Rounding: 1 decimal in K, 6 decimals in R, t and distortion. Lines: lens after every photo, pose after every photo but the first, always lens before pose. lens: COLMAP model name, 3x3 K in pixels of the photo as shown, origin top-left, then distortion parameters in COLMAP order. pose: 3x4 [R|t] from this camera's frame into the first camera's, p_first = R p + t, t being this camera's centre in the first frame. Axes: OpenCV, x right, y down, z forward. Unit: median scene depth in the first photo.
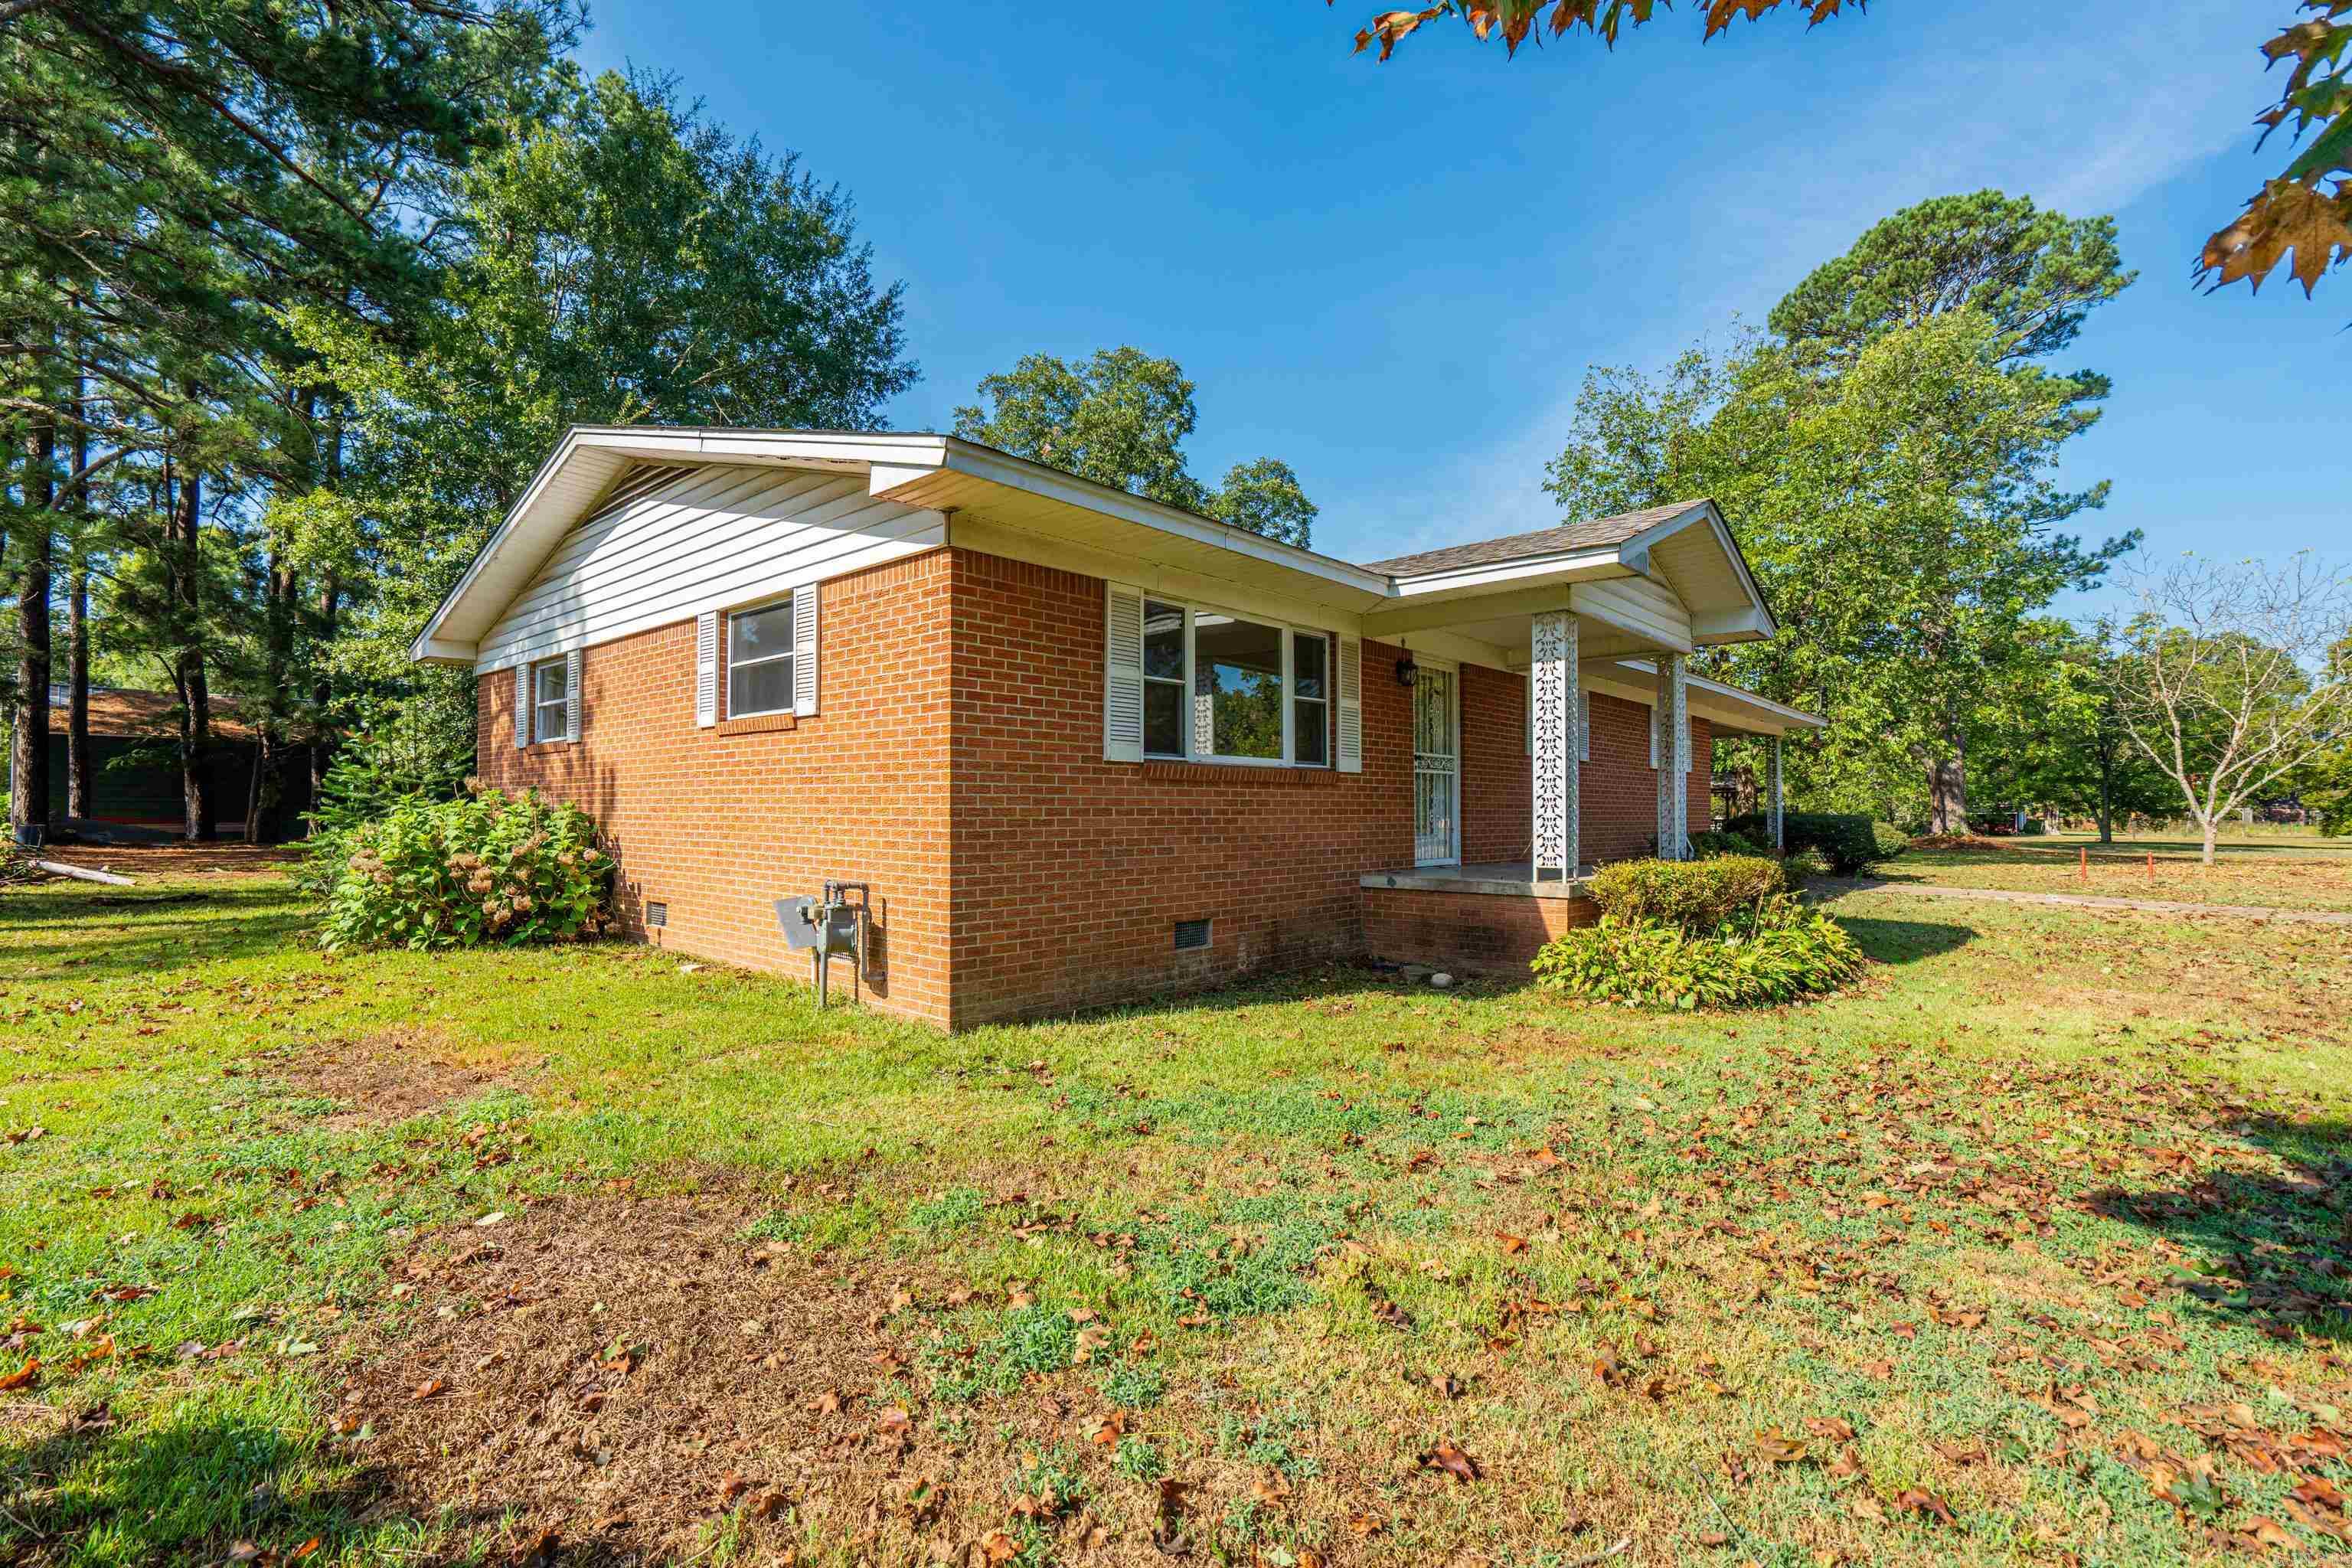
lens RADIAL K [[1059.5, 0, 1175.1], [0, 1059.5, 771.2], [0, 0, 1]] dist [-0.001552, 0.000576]
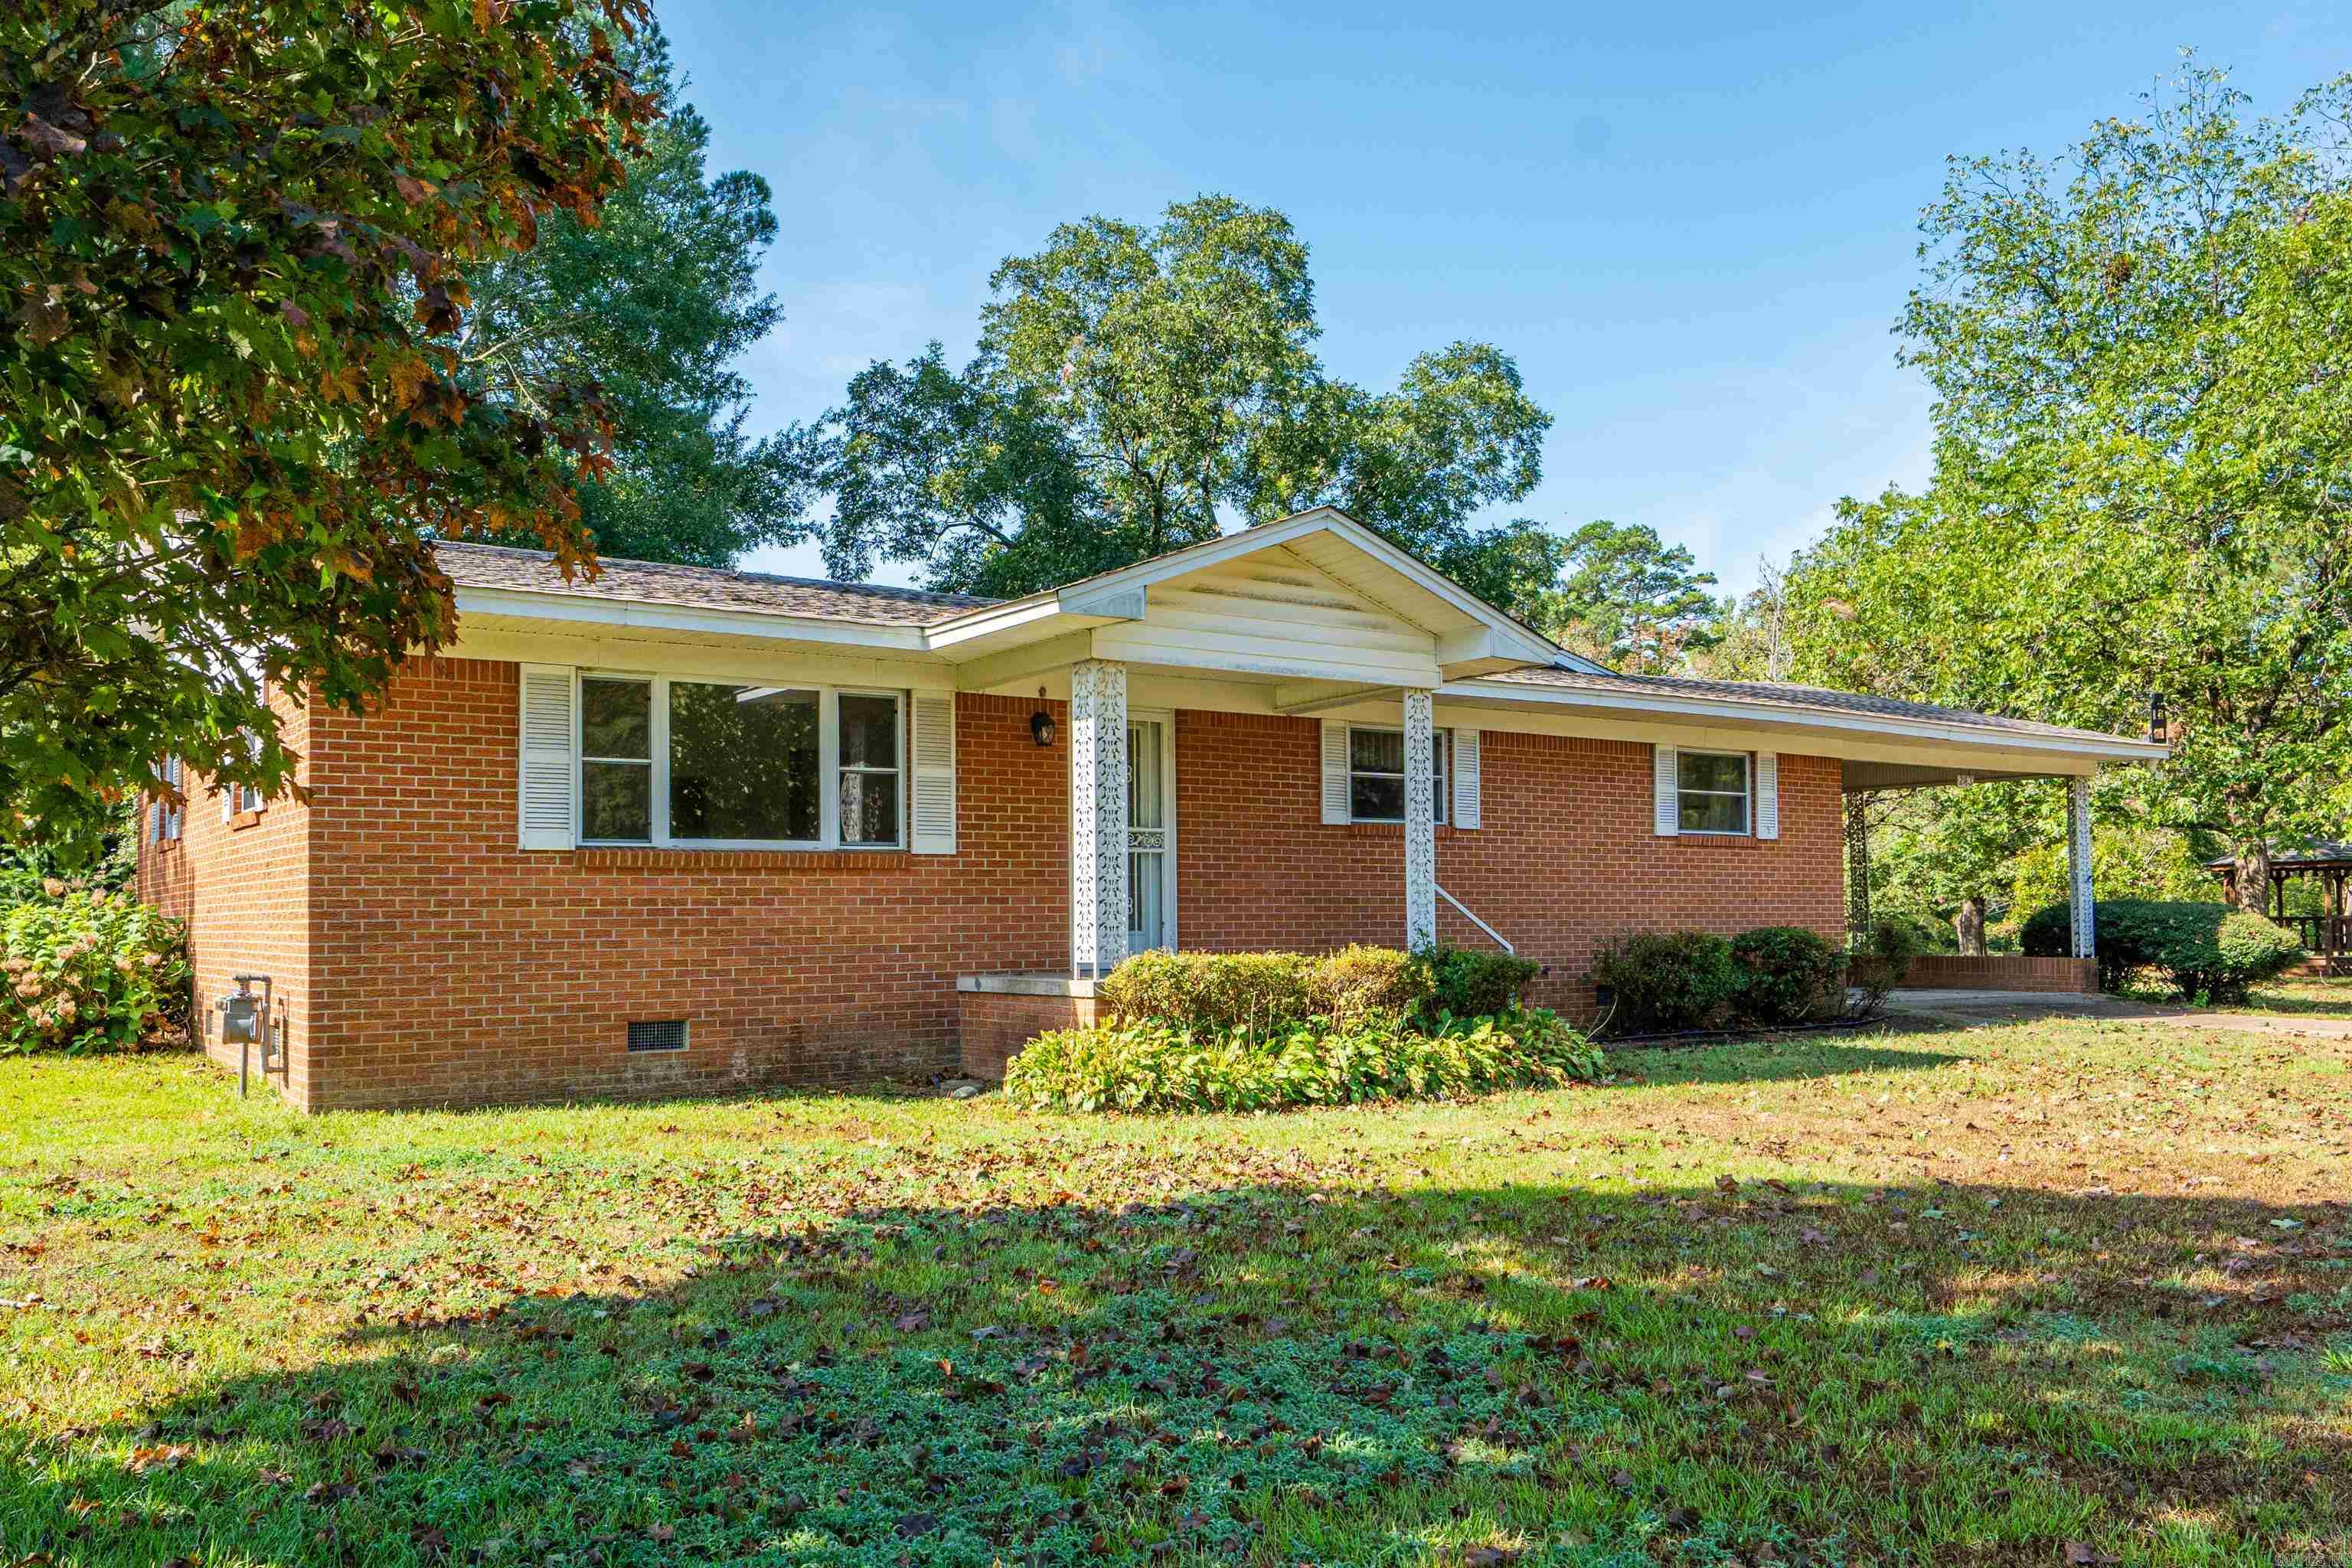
lens RADIAL K [[1875.9, 0, 1176.8], [0, 1875.9, 799.6], [0, 0, 1]] dist [-0.000449, 0.000922]
pose [[0.974228, -0.028319, -0.223780, 0.736382], [0.021723, 0.999256, -0.031883, 0.010041], [0.224517, 0.026200, 0.974118, -0.434387]]
